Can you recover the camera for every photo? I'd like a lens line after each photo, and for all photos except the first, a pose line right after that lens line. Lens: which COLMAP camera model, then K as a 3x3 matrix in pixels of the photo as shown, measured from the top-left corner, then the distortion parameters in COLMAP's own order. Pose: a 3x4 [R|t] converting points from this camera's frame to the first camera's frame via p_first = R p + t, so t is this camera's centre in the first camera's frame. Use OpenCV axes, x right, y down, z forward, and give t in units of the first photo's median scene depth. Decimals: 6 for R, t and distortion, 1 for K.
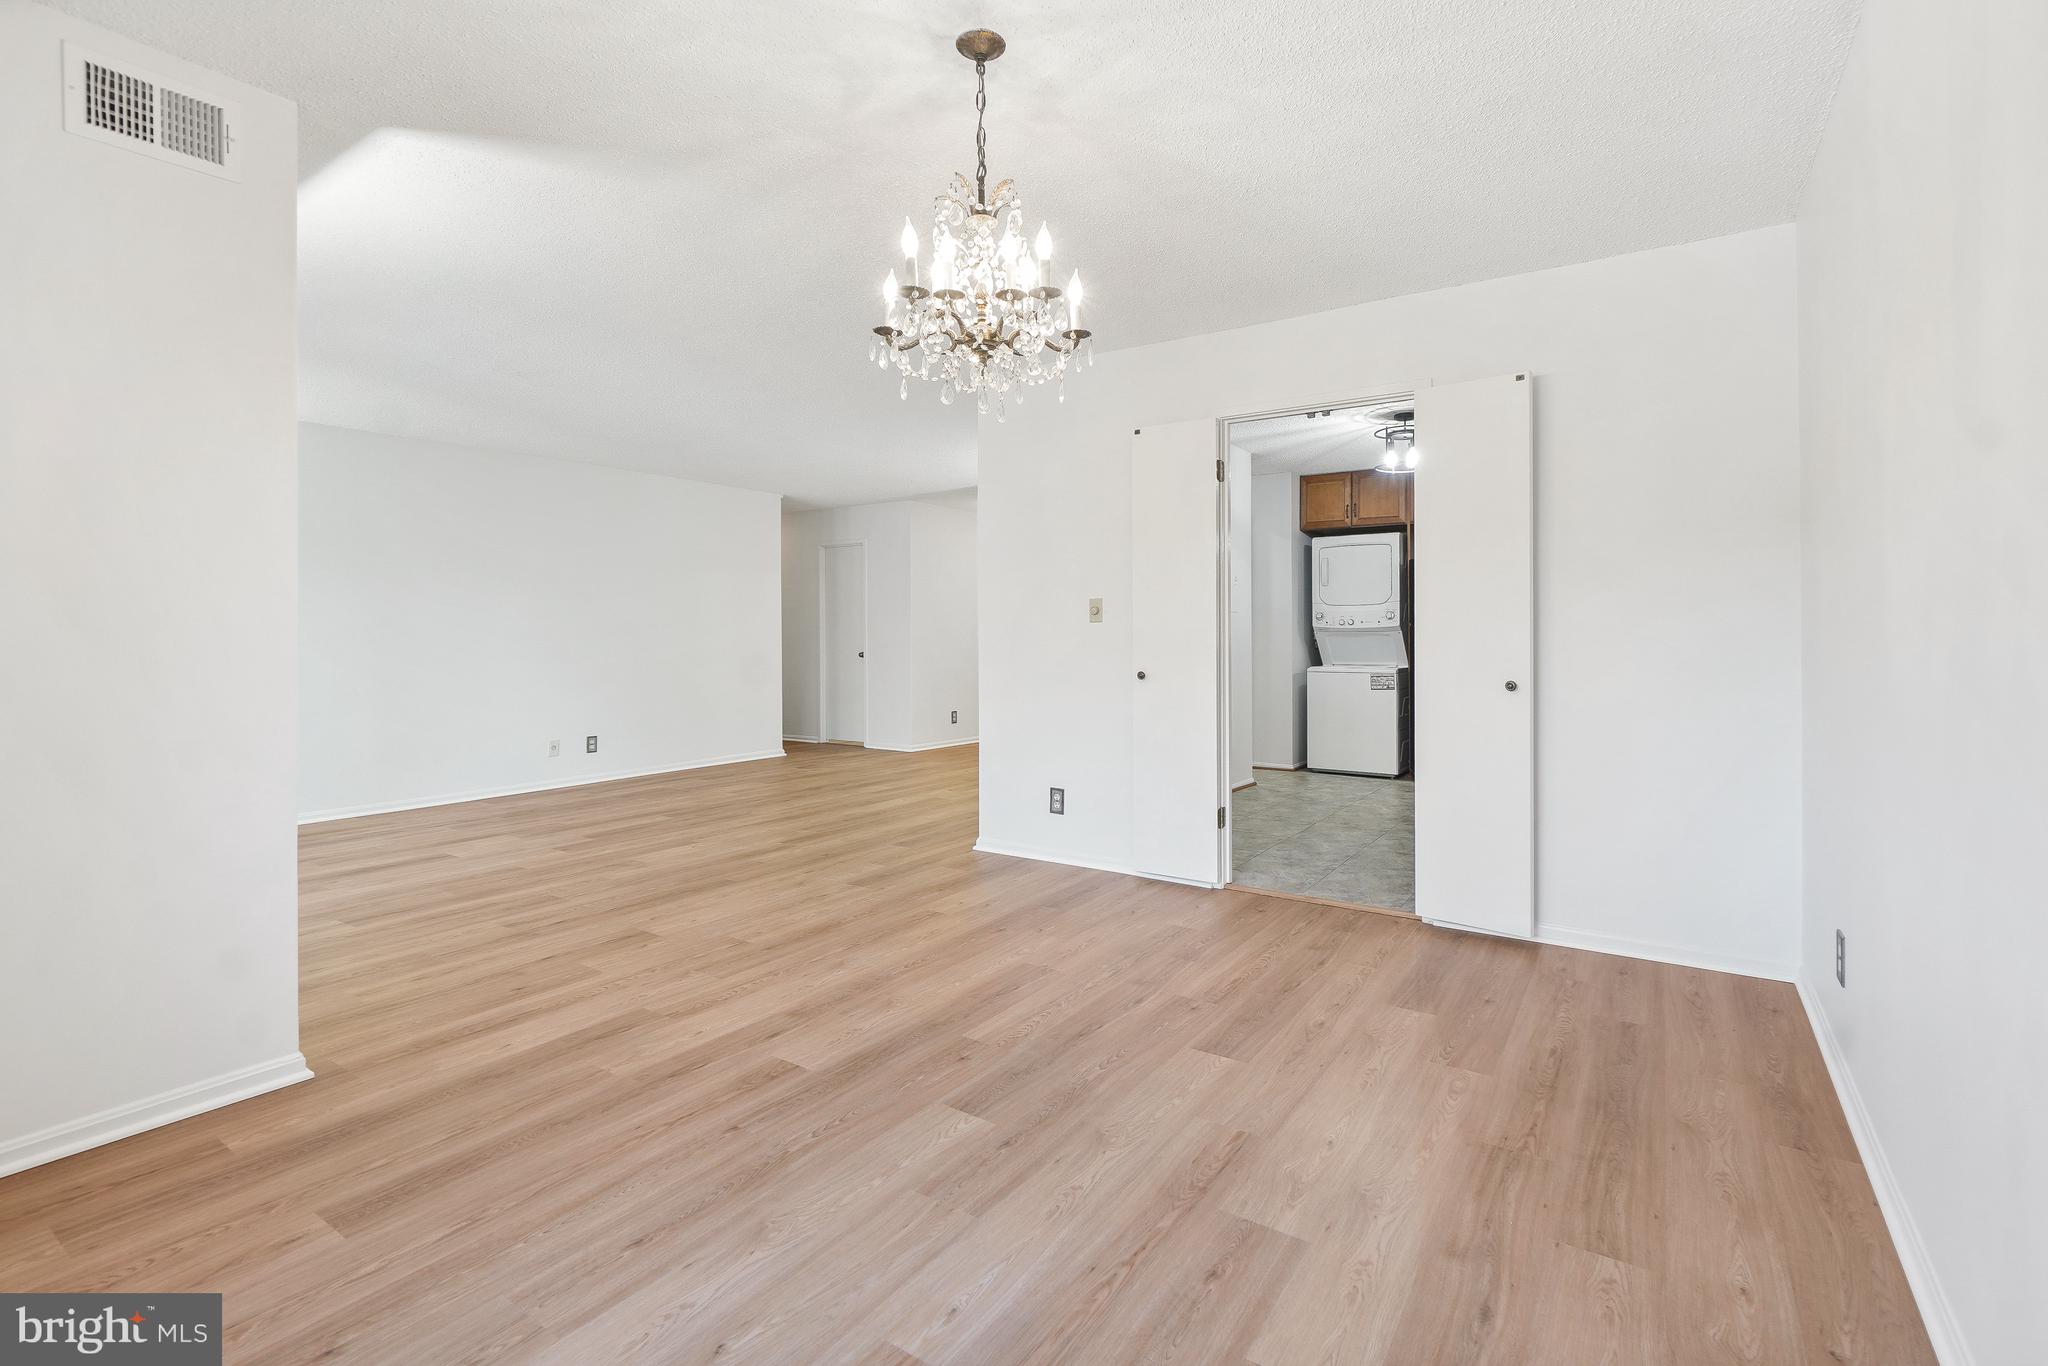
lens RADIAL K [[962.5, 0, 1028.2], [0, 962.5, 632.3], [0, 0, 1]] dist [0.003770, 0.000321]
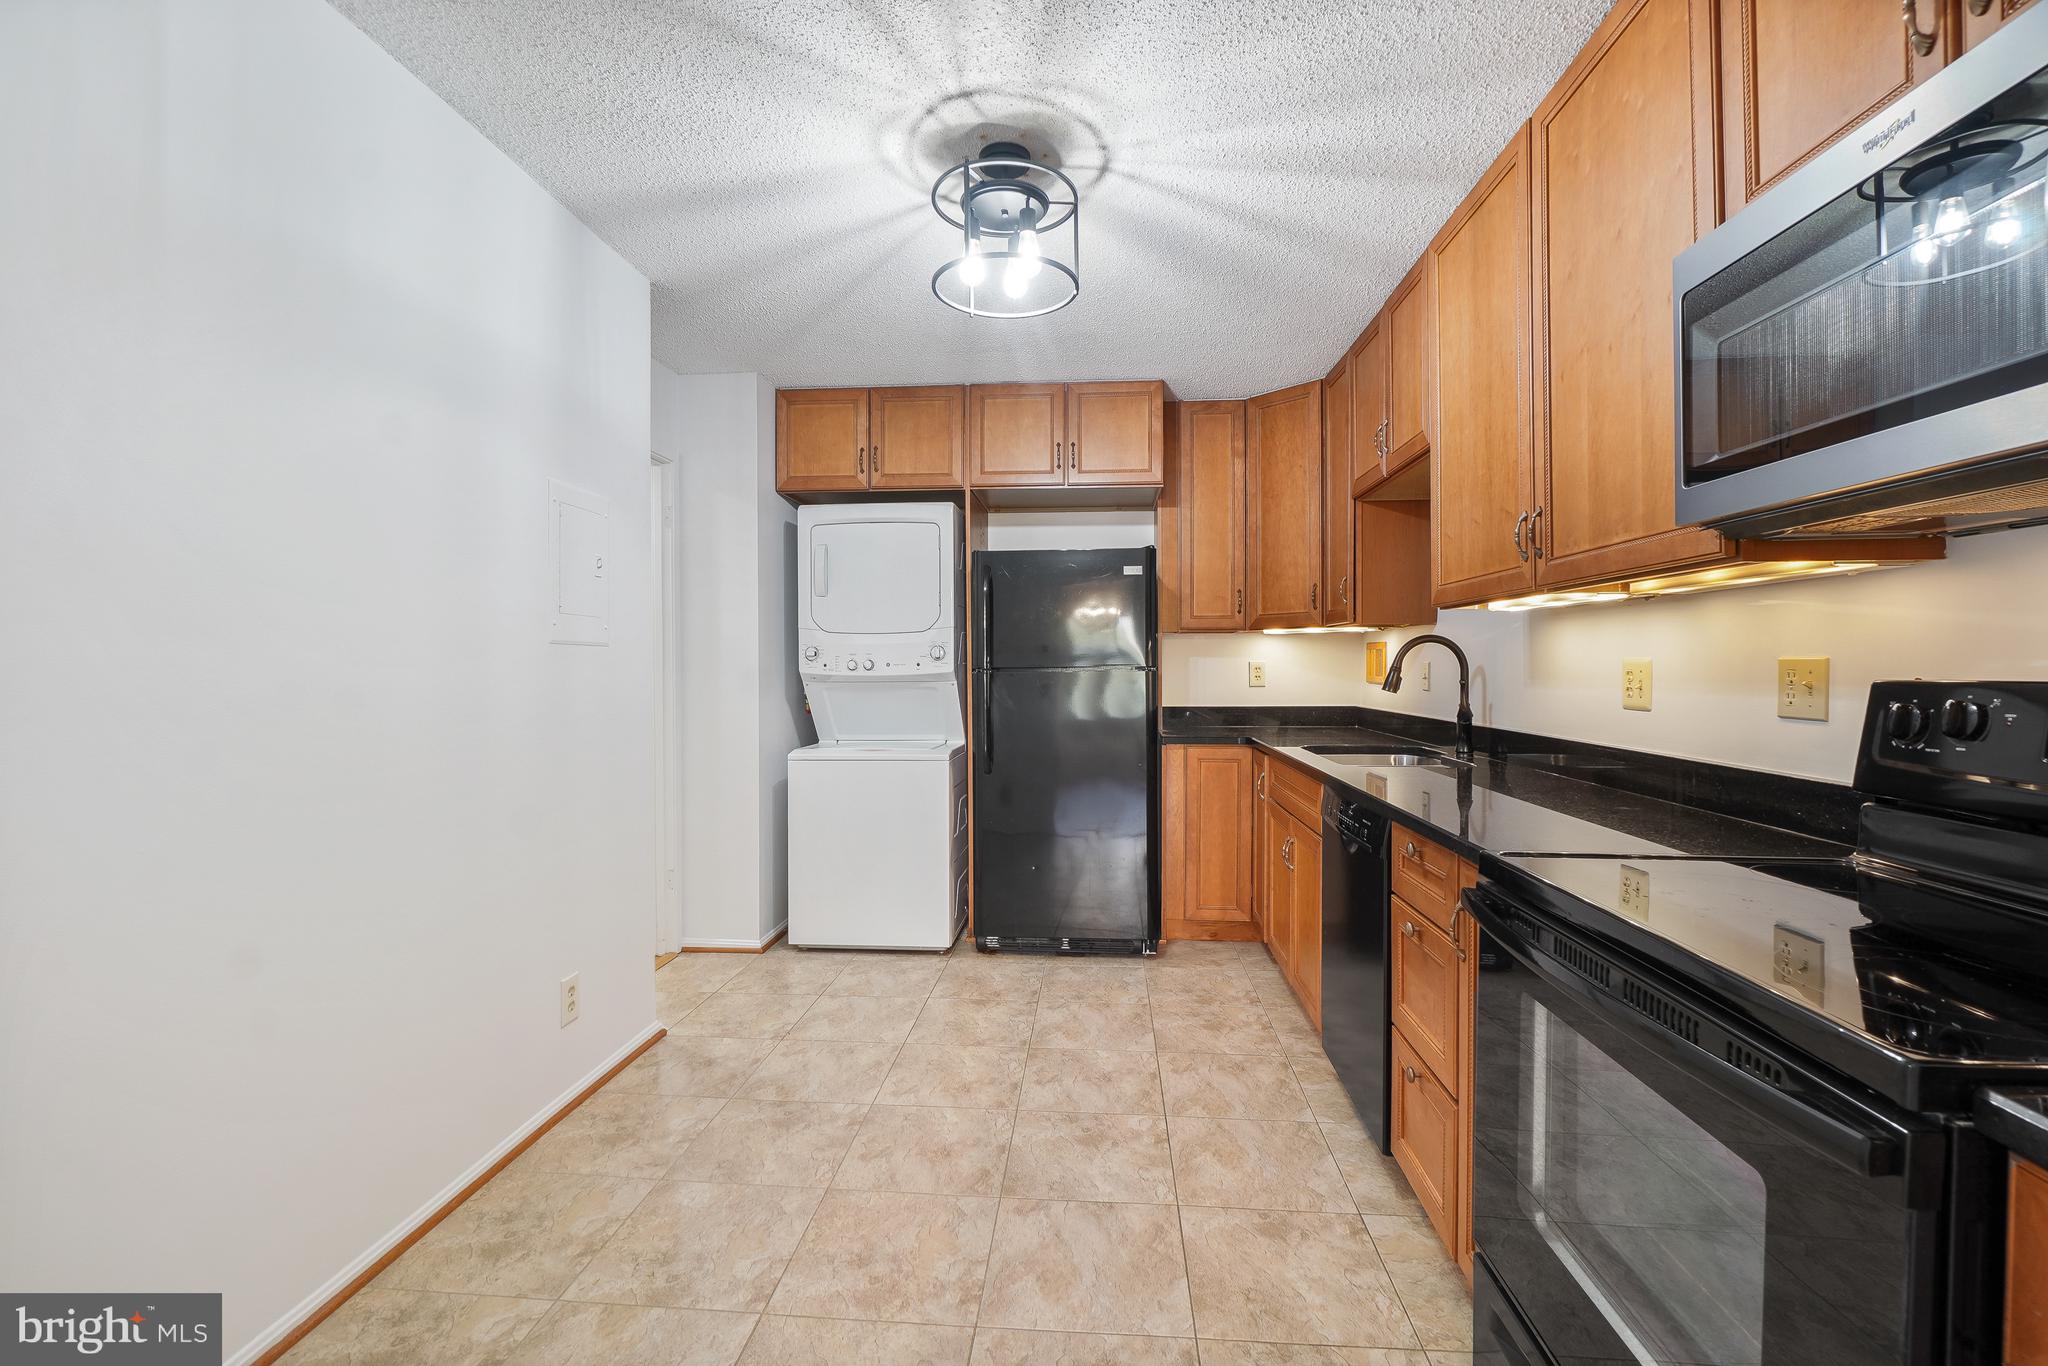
lens RADIAL K [[894.8, 0, 1031.3], [0, 894.8, 673.4], [0, 0, 1]] dist [-0.001778, -0.000237]
pose [[0.864561, -0.003047, 0.502519, 0.159504], [-0.002295, 0.999947, 0.010011, -0.010785], [-0.502523, -0.009808, 0.864508, 0.512278]]
